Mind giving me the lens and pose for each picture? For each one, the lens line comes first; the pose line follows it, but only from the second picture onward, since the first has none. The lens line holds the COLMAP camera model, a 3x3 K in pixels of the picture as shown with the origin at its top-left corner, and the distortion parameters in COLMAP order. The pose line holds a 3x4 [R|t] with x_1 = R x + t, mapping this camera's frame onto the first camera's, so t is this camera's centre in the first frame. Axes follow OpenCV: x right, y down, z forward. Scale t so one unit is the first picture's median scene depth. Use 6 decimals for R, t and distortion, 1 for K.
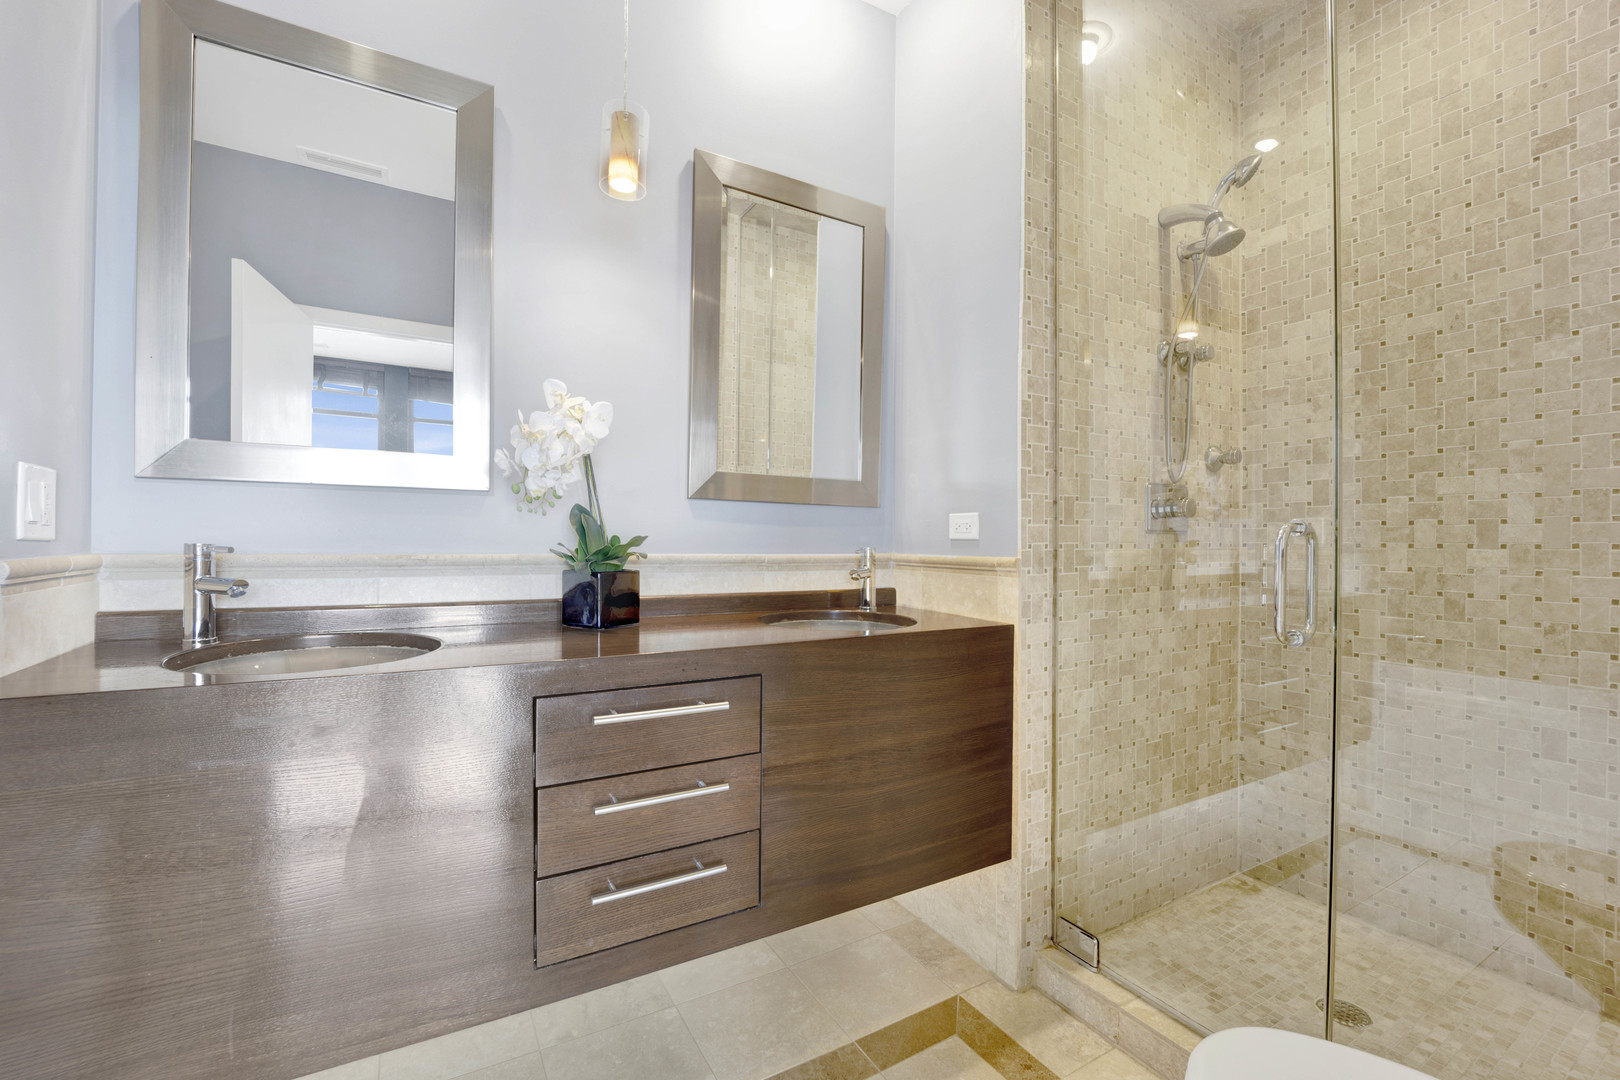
lens RADIAL K [[664.2, 0, 799.4], [0, 664.2, 540.1], [0, 0, 1]] dist [-0.018668, 0.000388]
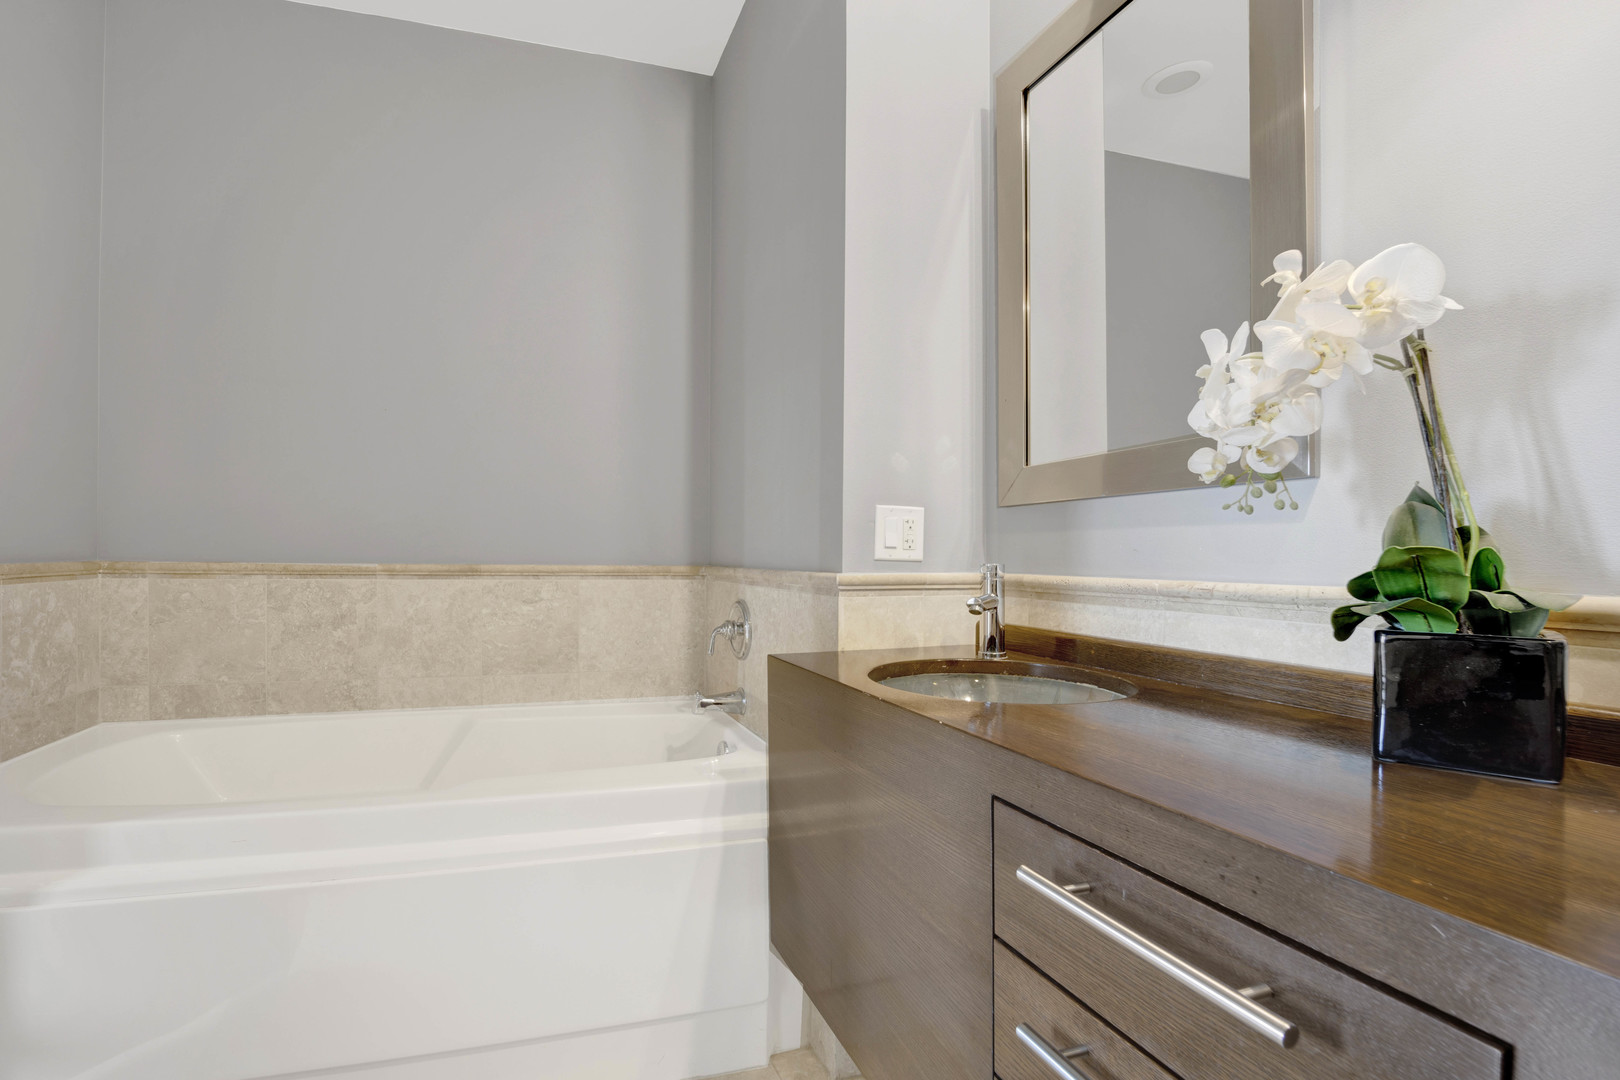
lens RADIAL K [[664.2, 0, 799.4], [0, 664.2, 540.1], [0, 0, 1]] dist [-0.018668, 0.000388]
pose [[-0.128824, -0.040629, -0.990835, 0.225597], [-0.013937, 0.999136, -0.039157, 0.009117], [0.991570, 0.008765, -0.129279, 0.688727]]
